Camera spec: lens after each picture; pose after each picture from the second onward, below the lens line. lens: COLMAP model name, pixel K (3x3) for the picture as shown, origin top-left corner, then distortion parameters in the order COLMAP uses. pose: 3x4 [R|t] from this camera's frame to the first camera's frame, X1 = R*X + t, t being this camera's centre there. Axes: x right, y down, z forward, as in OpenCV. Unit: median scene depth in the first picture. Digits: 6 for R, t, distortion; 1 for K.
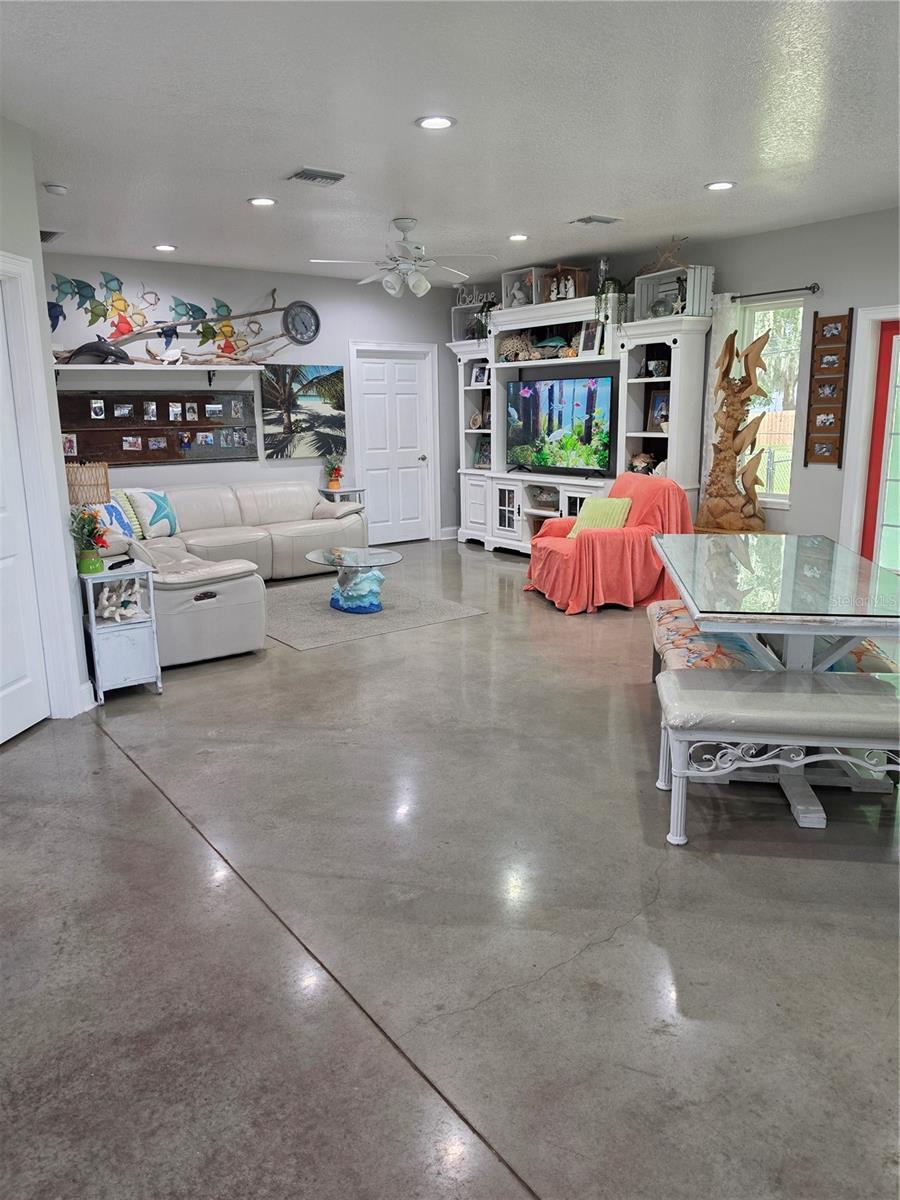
lens RADIAL K [[845.5, 0, 450.7], [0, 845.5, 597.8], [0, 0, 1]] dist [0.027267, -0.003613]
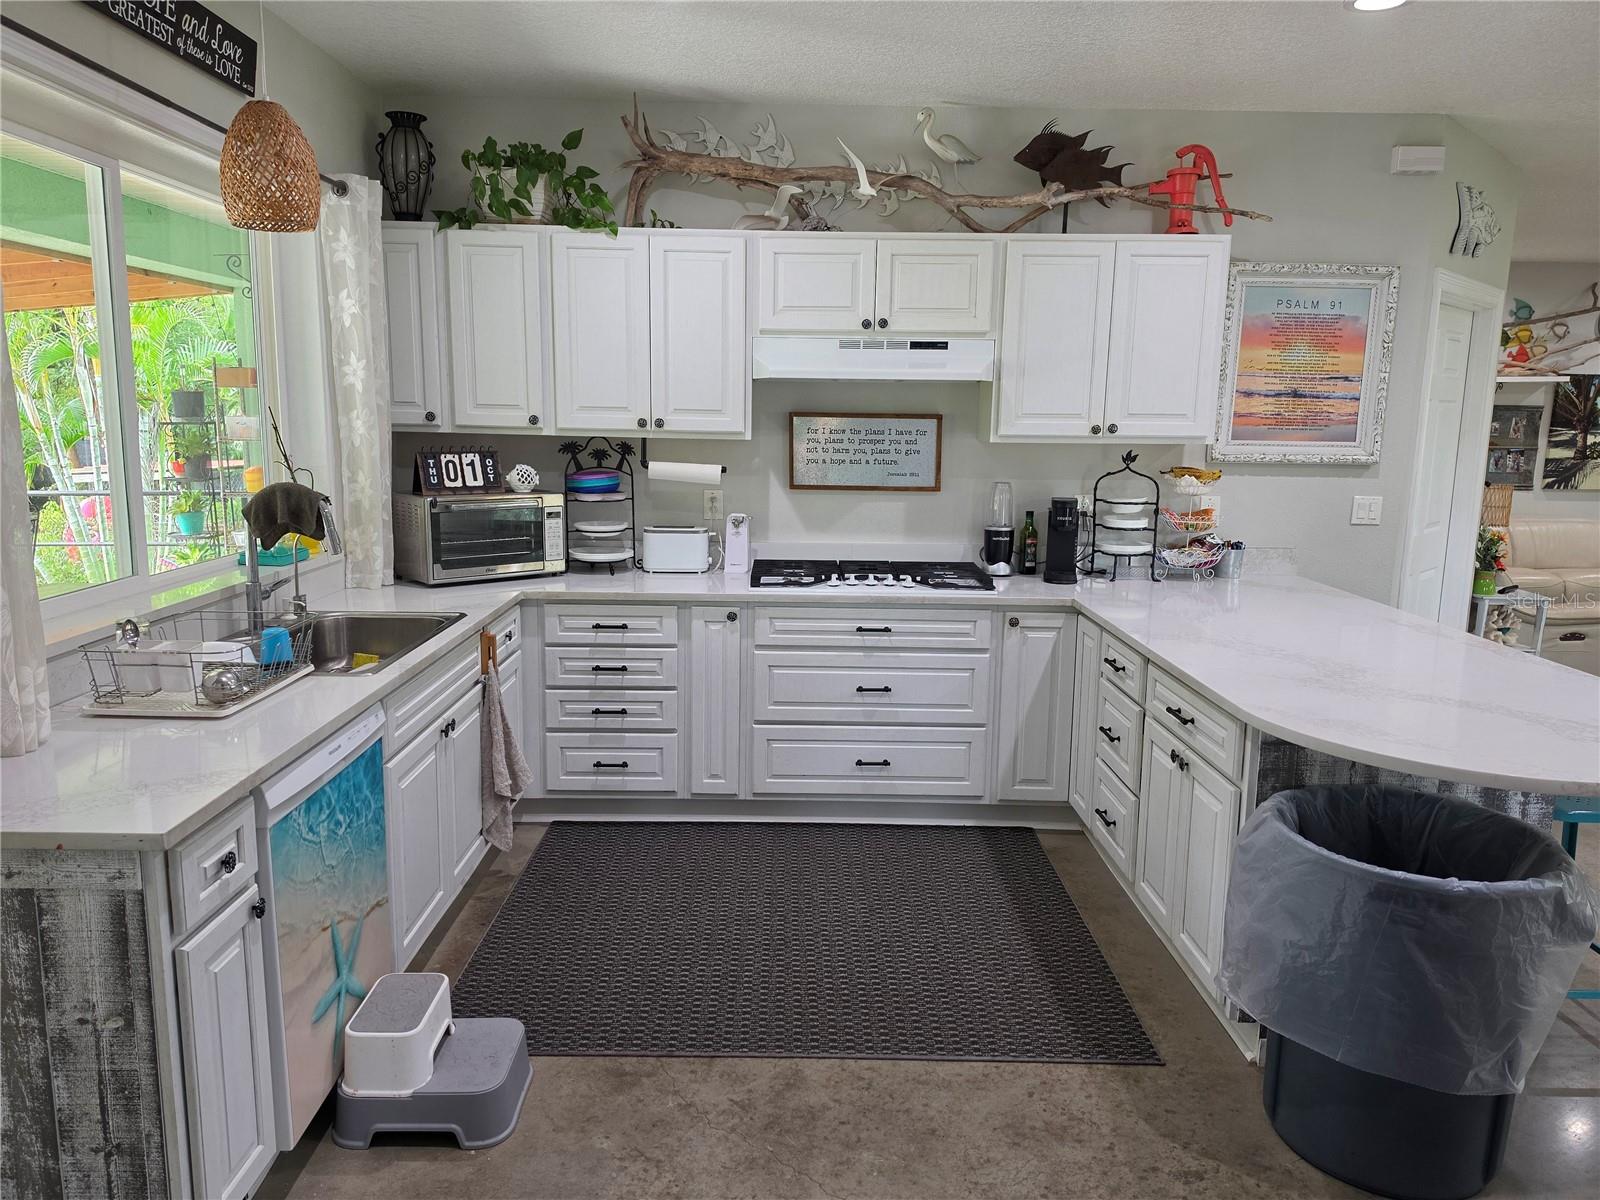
lens RADIAL K [[1127.3, 0, 803.8], [0, 1127.3, 592.4], [0, 0, 1]] dist [0.027267, -0.003613]
pose [[0.821794, 0.114913, -0.558077, -0.185604], [-0.149755, 0.988578, -0.016964, 0.060521], [0.549753, 0.097515, 0.829616, -0.294627]]
